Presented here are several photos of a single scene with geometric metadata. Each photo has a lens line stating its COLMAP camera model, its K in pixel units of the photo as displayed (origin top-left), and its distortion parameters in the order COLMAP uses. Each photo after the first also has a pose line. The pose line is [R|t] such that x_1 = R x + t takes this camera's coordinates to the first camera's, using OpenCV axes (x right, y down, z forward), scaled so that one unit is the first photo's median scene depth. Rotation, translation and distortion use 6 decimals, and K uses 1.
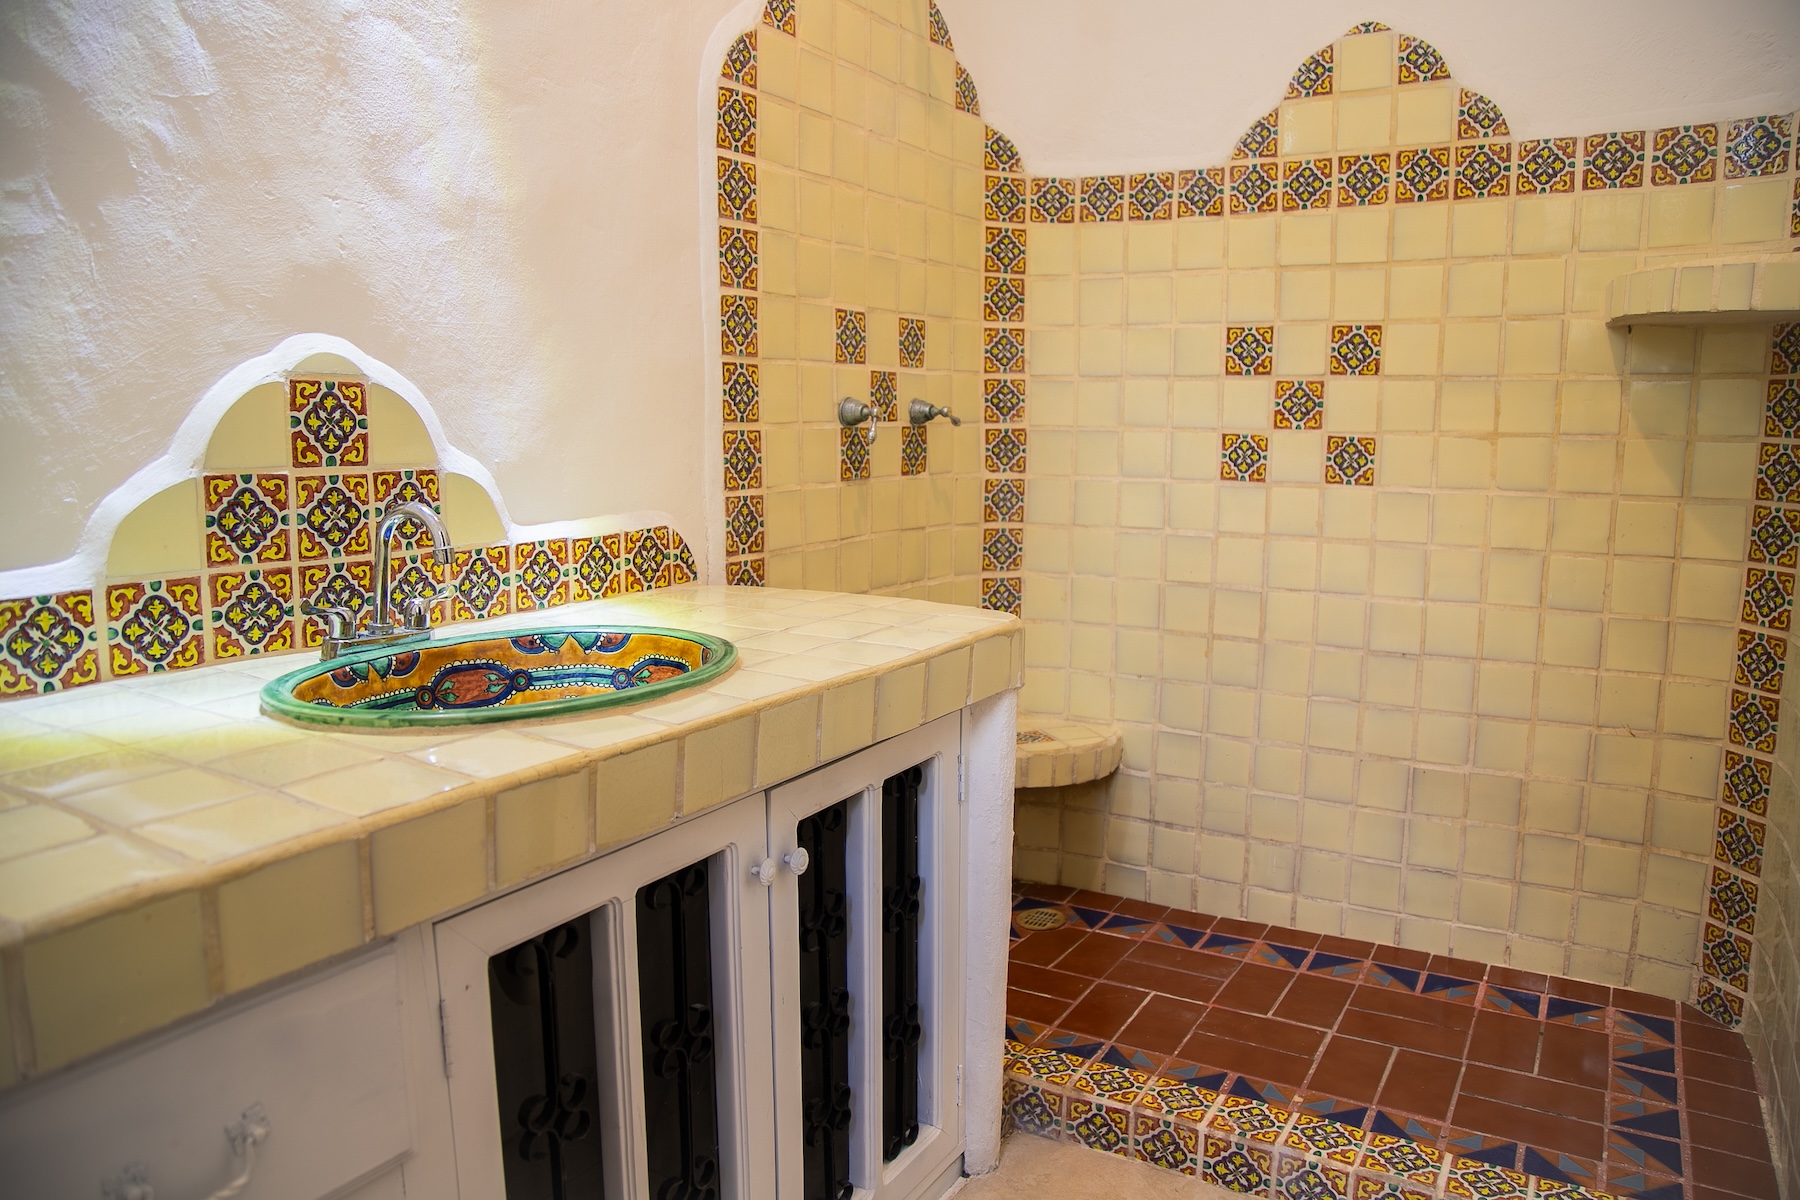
lens RADIAL K [[1256.9, 0, 906.4], [0, 1256.9, 602.1], [0, 0, 1]] dist [-0.115090, 0.071507]
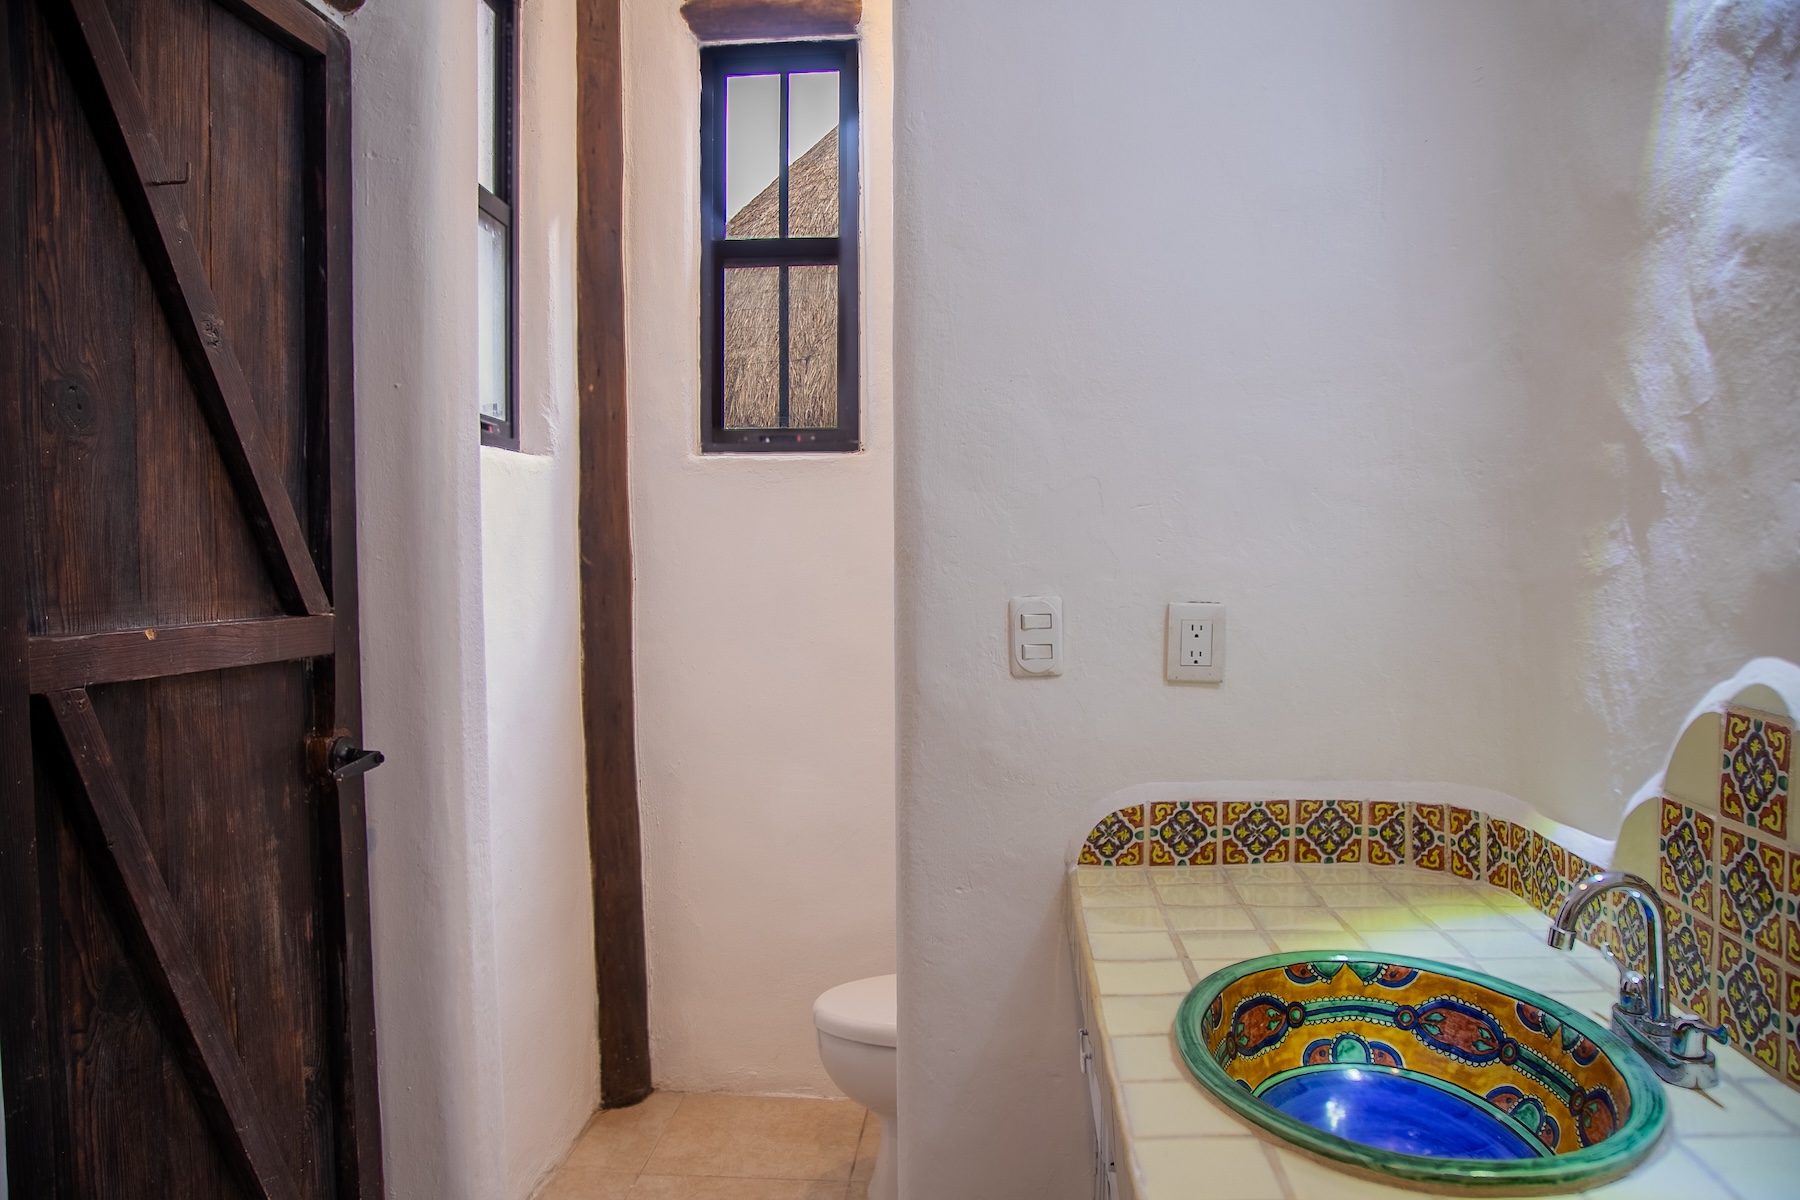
lens RADIAL K [[1279.1, 0, 900.0], [0, 1279.1, 600.0], [0, 0, 1]] dist [-0.117189, 0.072183]
pose [[-0.891793, 0.031135, -0.451370, 0.372586], [-0.051986, 0.983971, 0.170583, -0.367125], [0.449446, 0.175590, -0.875880, 1.453530]]
